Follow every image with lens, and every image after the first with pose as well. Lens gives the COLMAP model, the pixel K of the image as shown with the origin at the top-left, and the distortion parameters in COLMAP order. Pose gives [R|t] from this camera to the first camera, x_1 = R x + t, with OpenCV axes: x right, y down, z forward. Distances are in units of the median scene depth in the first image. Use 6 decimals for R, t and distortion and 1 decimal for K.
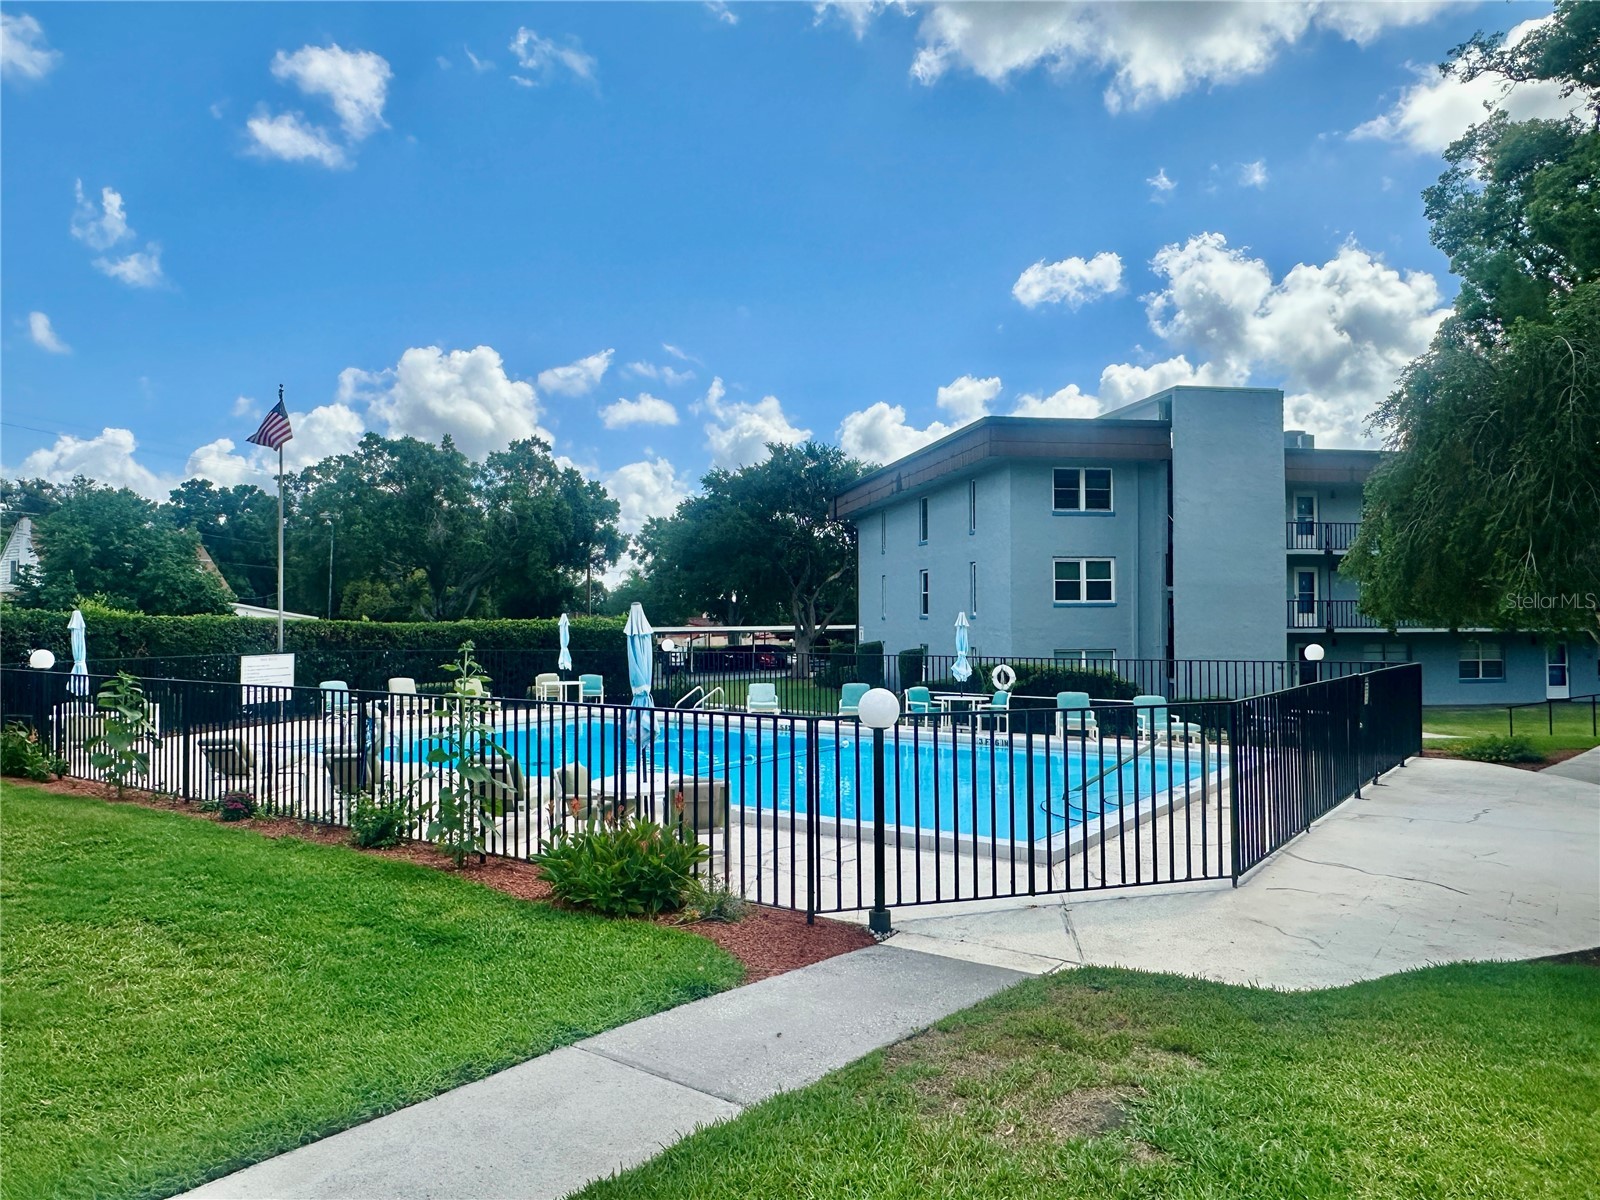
lens RADIAL K [[1137.6, 0, 801.1], [0, 1137.6, 600.0], [0, 0, 1]] dist [-0.002853, -0.005681]
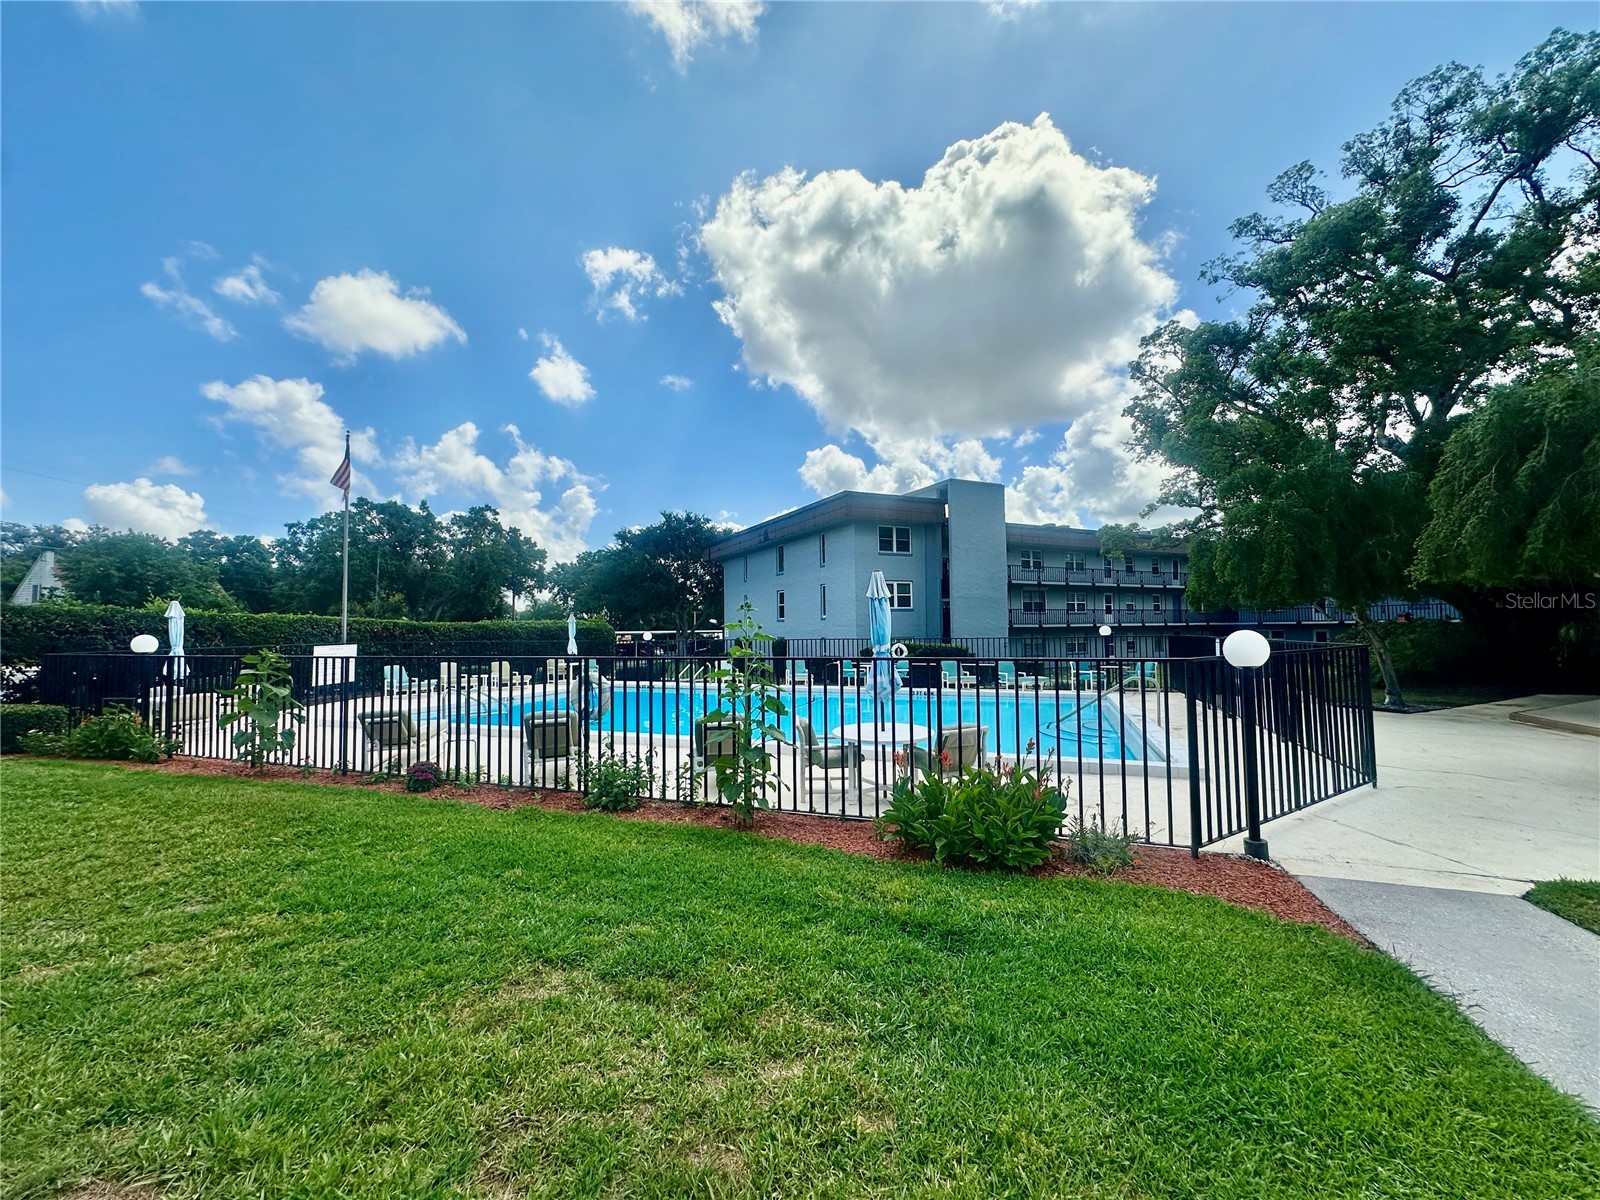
lens RADIAL K [[646.5, 0, 798.1], [0, 646.5, 602.4], [0, 0, 1]] dist [-0.000807, -0.000150]
pose [[0.962444, 0.003156, 0.271463, -0.113578], [0.004557, 0.999604, -0.027779, 0.015086], [-0.271443, 0.027973, 0.962048, 0.120249]]
